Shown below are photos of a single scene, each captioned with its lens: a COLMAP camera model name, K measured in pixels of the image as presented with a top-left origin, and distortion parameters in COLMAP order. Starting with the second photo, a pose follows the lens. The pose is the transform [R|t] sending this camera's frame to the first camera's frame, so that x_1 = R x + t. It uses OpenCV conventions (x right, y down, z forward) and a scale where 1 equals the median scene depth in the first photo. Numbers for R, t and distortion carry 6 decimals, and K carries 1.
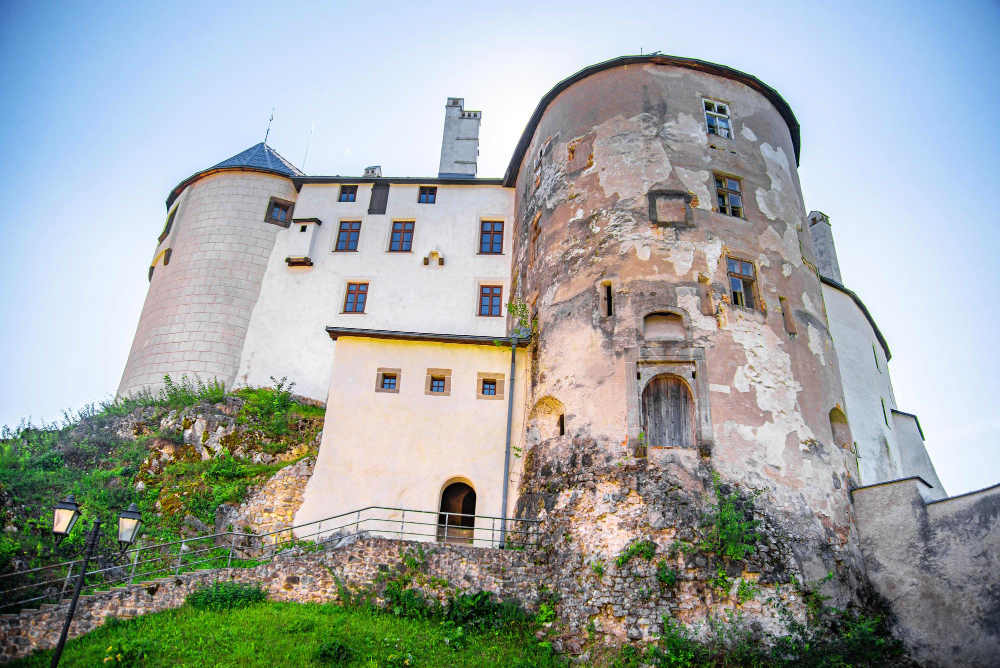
lens RADIAL K [[685.1, 0, 500.0], [0, 685.1, 334.0], [0, 0, 1]] dist [-0.144578, 0.109366]
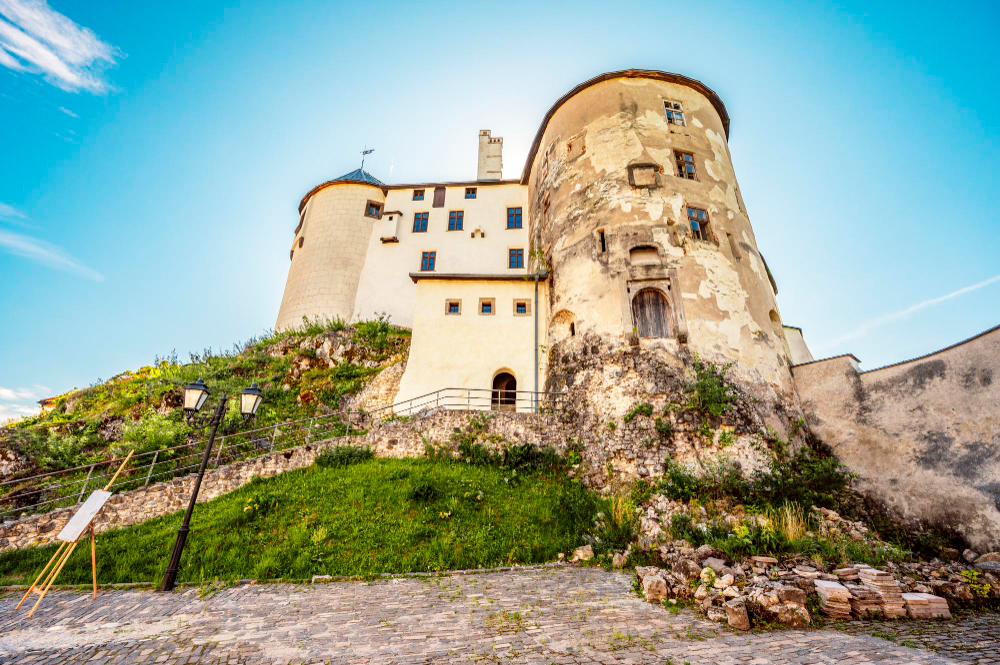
lens RADIAL K [[392.6, 0, 501.6], [0, 392.6, 326.5], [0, 0, 1]] dist [0.014545, -0.000088]
pose [[0.998592, -0.044142, -0.029422, -0.037396], [0.045739, 0.997381, 0.056026, 0.072296], [0.026872, -0.057293, 0.997996, 0.153616]]
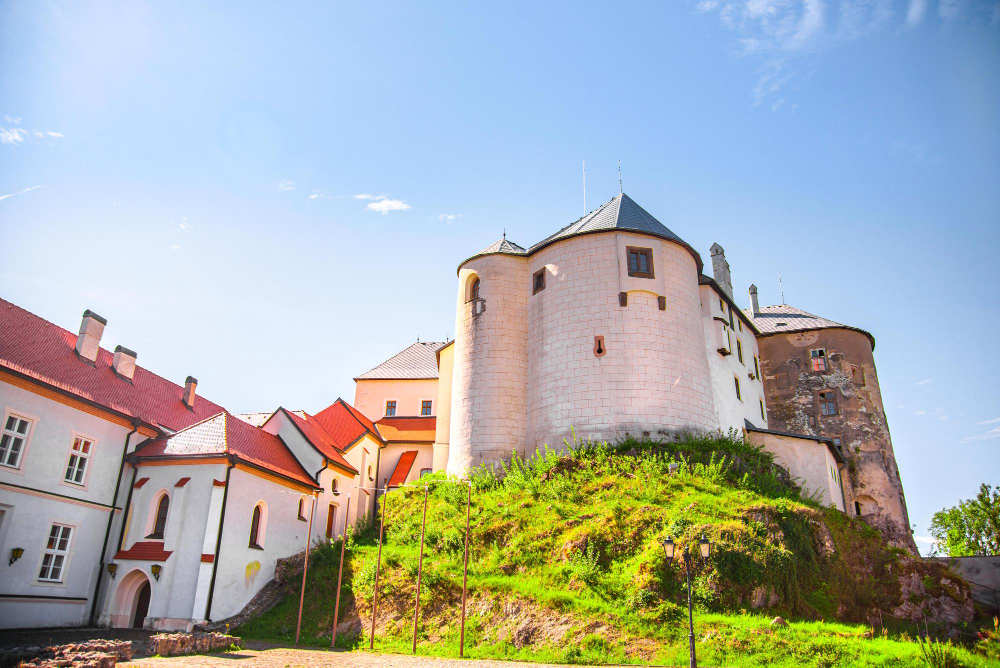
lens RADIAL K [[691.5, 0, 502.0], [0, 691.5, 327.6], [0, 0, 1]] dist [-0.160949, 0.105759]
pose [[0.554414, 0.305920, 0.773975, -2.440948], [-0.363161, 0.925705, -0.105754, 0.245327], [-0.748825, -0.222446, 0.624322, 0.660278]]
